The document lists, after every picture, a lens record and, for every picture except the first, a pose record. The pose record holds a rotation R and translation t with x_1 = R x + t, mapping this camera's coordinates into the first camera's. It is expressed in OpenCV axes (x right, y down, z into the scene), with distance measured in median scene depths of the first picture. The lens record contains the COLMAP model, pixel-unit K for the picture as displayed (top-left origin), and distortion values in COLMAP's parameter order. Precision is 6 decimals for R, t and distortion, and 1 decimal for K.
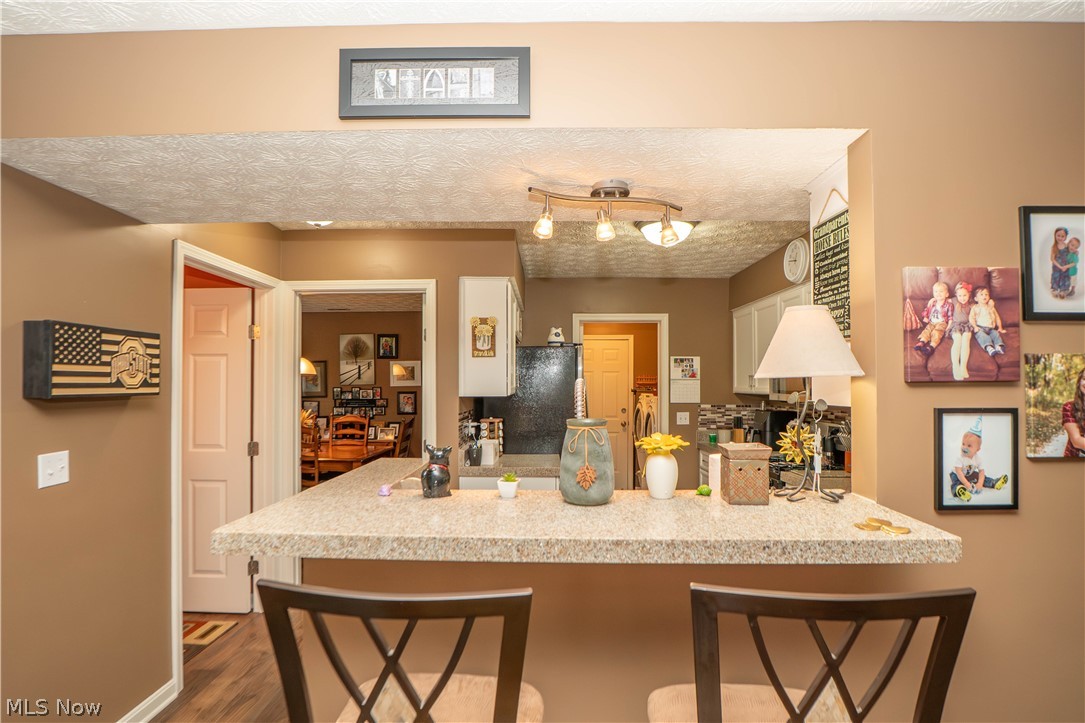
lens RADIAL K [[552.4, 0, 522.2], [0, 552.4, 373.1], [0, 0, 1]] dist [-0.033292, 0.007740]
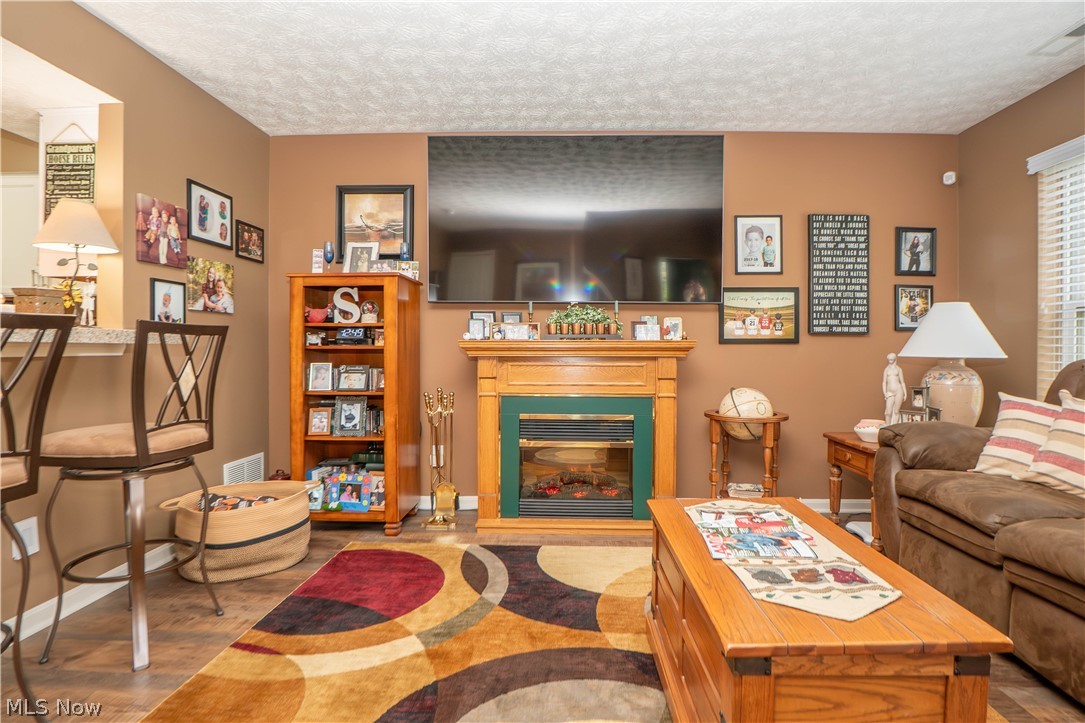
lens RADIAL K [[552.4, 0, 562.9], [0, 552.4, 356.2], [0, 0, 1]] dist [-0.033292, 0.007740]
pose [[0.010440, -0.008834, 0.999906, -0.837367], [-0.018189, 0.999794, 0.009023, 0.236215], [-0.999780, -0.018281, 0.010277, -0.302328]]
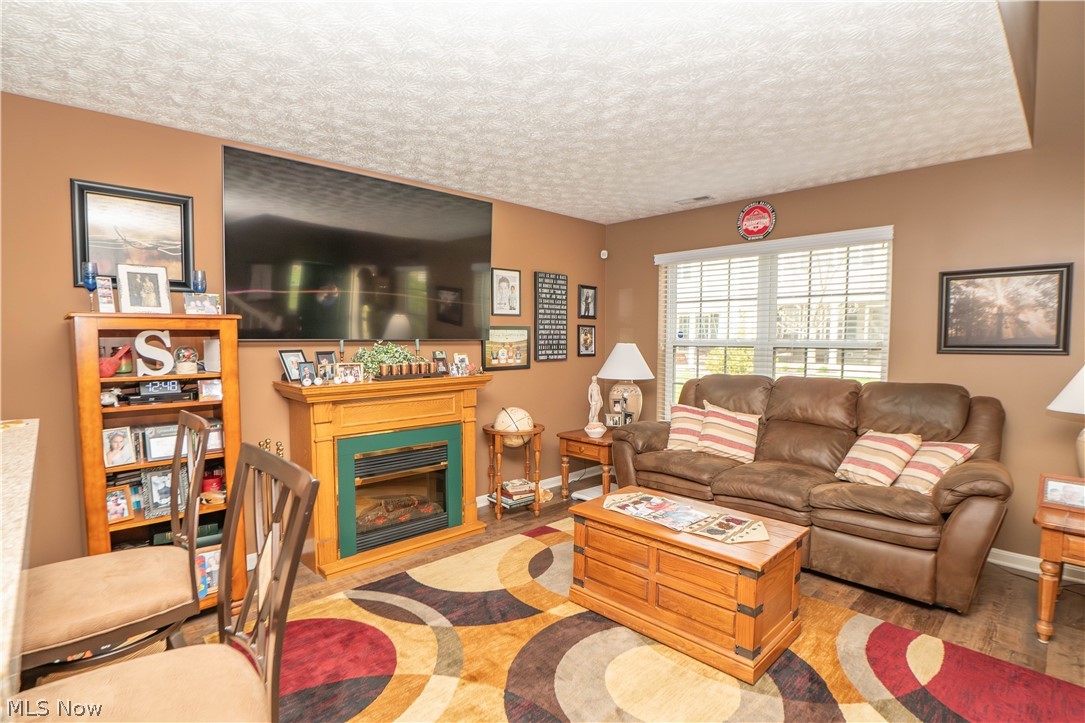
lens RADIAL K [[552.4, 0, 540.8], [0, 552.4, 363.2], [0, 0, 1]] dist [-0.033292, 0.007740]
pose [[-0.705879, -0.036315, 0.707401, -0.752844], [-0.011929, 0.999153, 0.039389, 0.059099], [-0.708232, 0.019365, -0.705714, 0.716035]]
